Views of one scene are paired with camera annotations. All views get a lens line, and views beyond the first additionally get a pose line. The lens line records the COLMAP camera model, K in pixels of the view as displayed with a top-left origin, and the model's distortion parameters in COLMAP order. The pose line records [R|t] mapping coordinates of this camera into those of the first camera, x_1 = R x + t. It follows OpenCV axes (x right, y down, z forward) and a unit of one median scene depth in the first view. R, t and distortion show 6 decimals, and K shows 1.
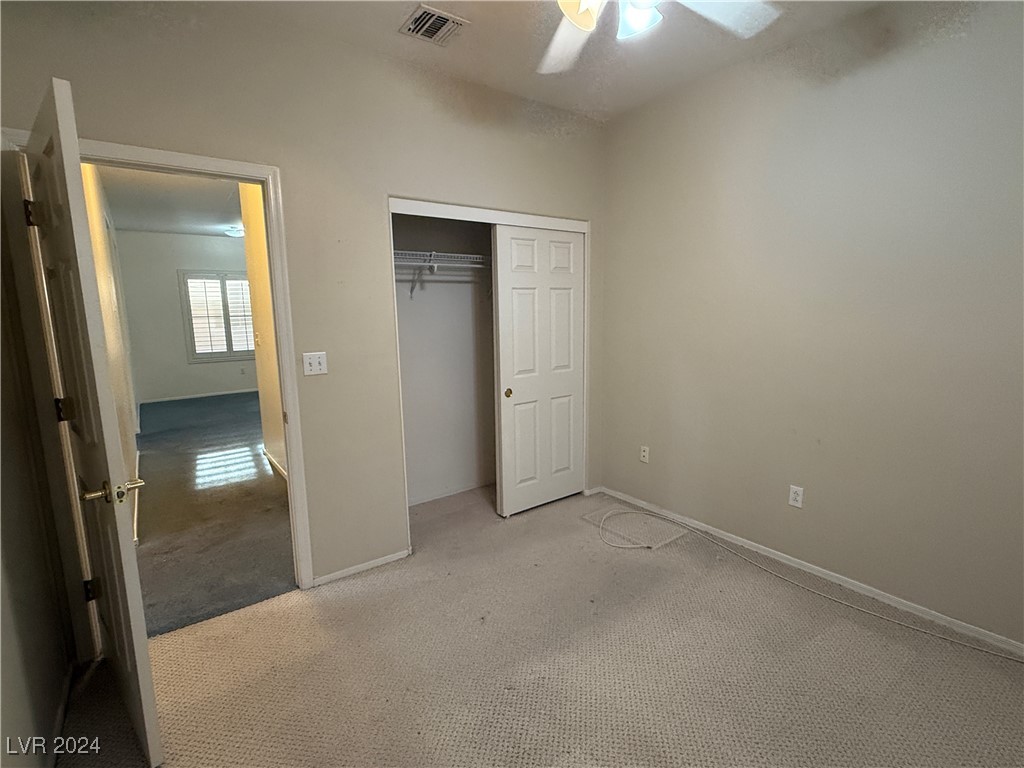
lens RADIAL K [[489.3, 0, 513.8], [0, 489.3, 383.2], [0, 0, 1]] dist [-0.000626, -0.000684]
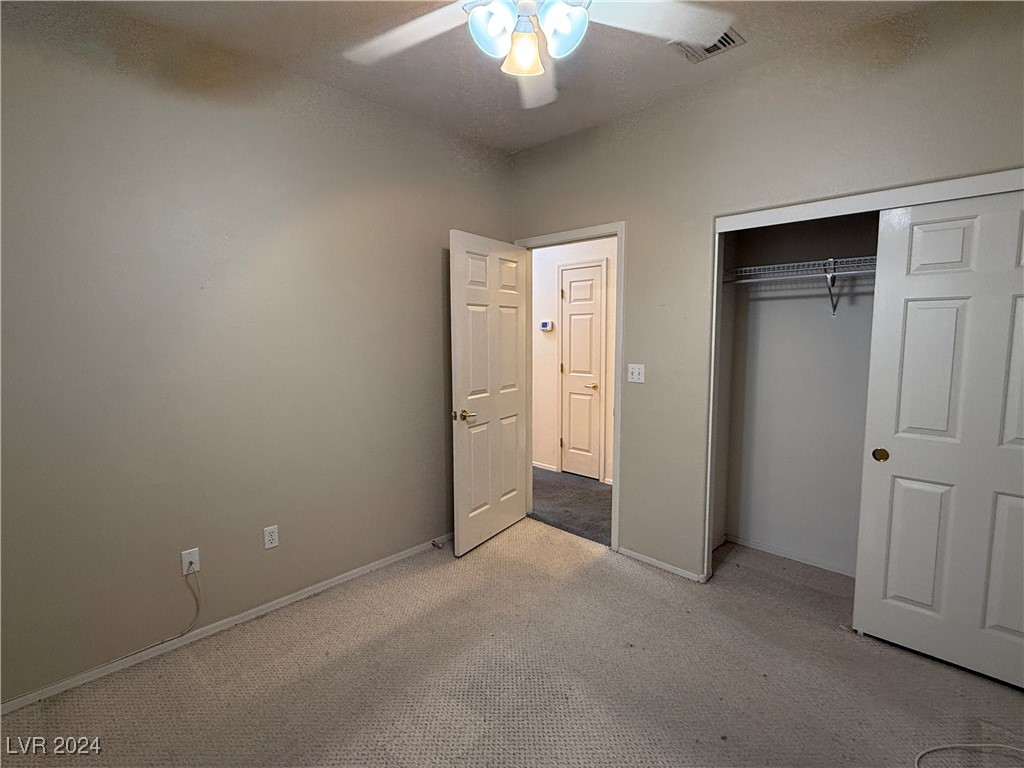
lens RADIAL K [[489.3, 0, 513.8], [0, 489.3, 383.2], [0, 0, 1]] dist [-0.000626, -0.000684]
pose [[0.151842, 0.122649, -0.980766, 0.611459], [-0.148873, 0.983789, 0.099978, -0.076088], [0.977129, 0.130828, 0.167640, 0.412073]]
